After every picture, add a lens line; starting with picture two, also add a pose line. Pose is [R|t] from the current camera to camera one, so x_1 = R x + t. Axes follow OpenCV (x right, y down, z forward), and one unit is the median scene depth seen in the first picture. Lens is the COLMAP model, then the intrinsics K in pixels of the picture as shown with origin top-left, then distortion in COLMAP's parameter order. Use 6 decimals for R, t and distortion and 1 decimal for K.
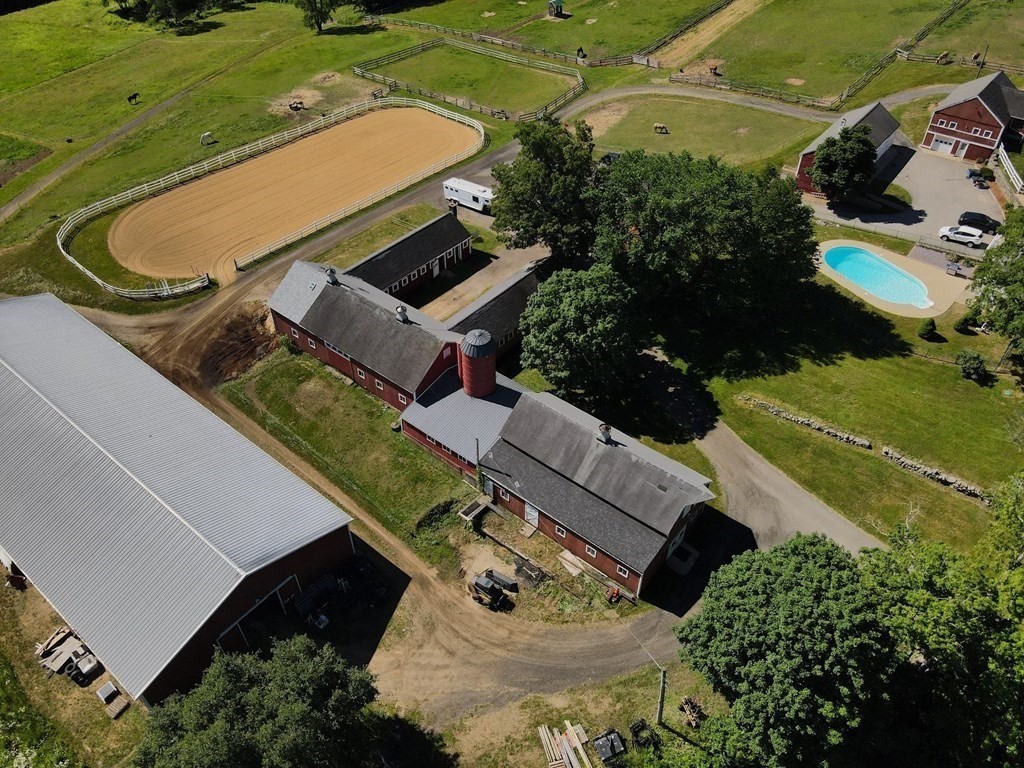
lens RADIAL K [[752.8, 0, 513.9], [0, 752.8, 382.1], [0, 0, 1]] dist [0.009866, 0.003976]
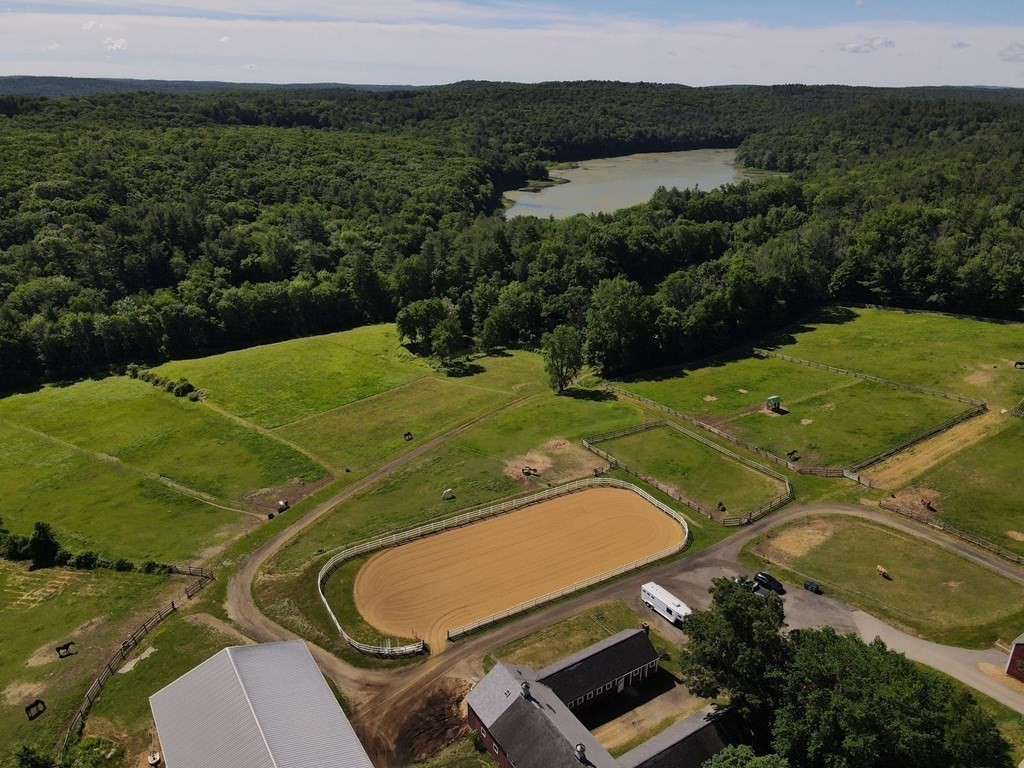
lens RADIAL K [[752.8, 0, 509.9], [0, 752.8, 383.5], [0, 0, 1]] dist [0.009866, 0.003976]
pose [[0.950500, 0.124967, -0.284487, -0.001311], [-0.216455, 0.923162, -0.317677, -0.123091], [0.222928, 0.363531, 0.904515, -0.115029]]
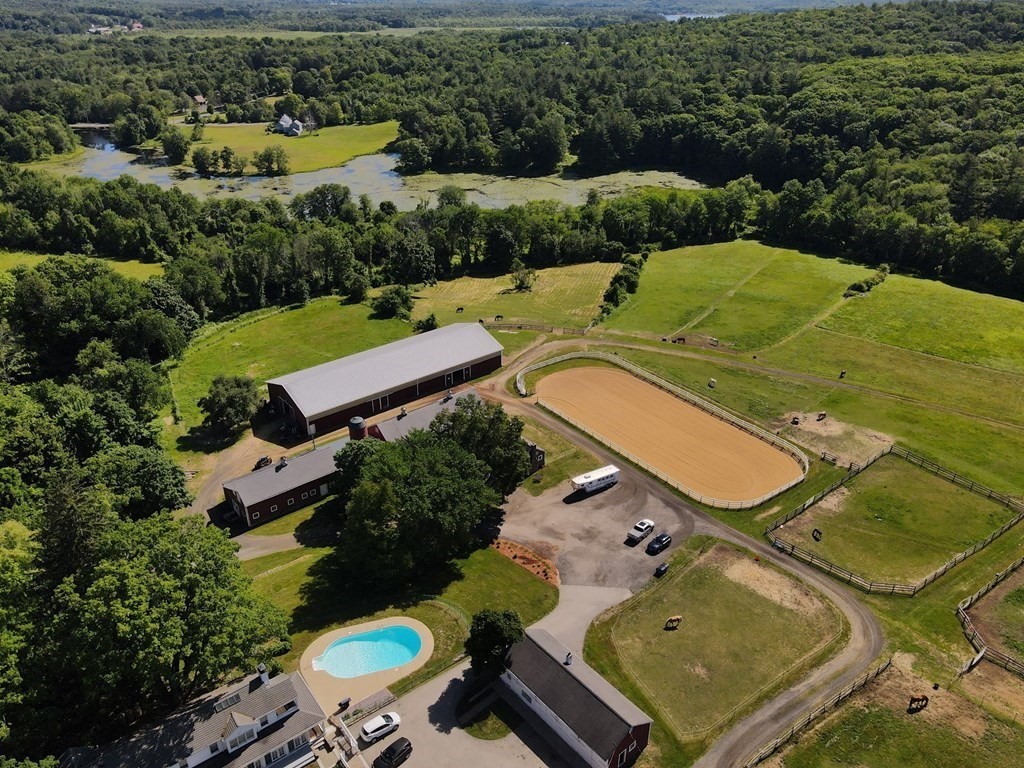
lens RADIAL K [[752.8, 0, 507.5], [0, 752.8, 386.2], [0, 0, 1]] dist [0.009866, 0.003976]
pose [[-0.200929, 0.459672, -0.865060, 0.819182], [-0.656405, 0.592323, 0.467210, -0.687092], [0.727158, 0.661706, 0.182716, 0.462597]]
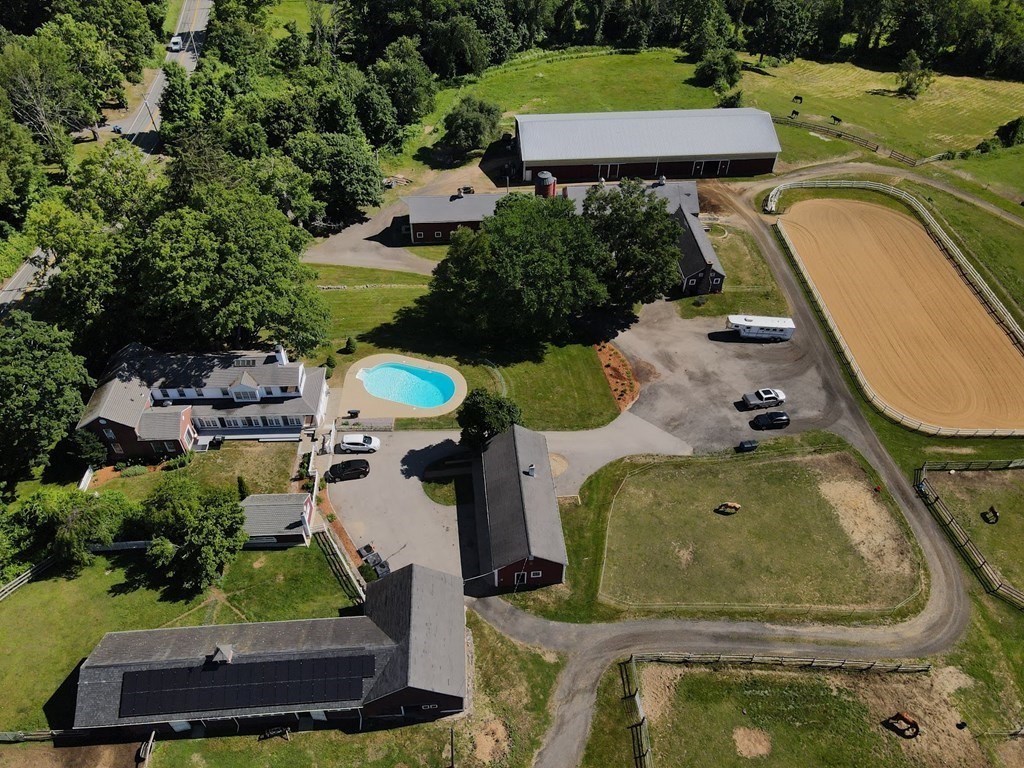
lens RADIAL K [[752.8, 0, 507.4], [0, 752.8, 389.0], [0, 0, 1]] dist [0.009866, 0.003976]
pose [[-0.727734, 0.482152, -0.487784, 0.629280], [-0.460235, 0.184009, 0.868518, -0.816581], [0.508514, 0.856546, 0.087993, 0.661713]]
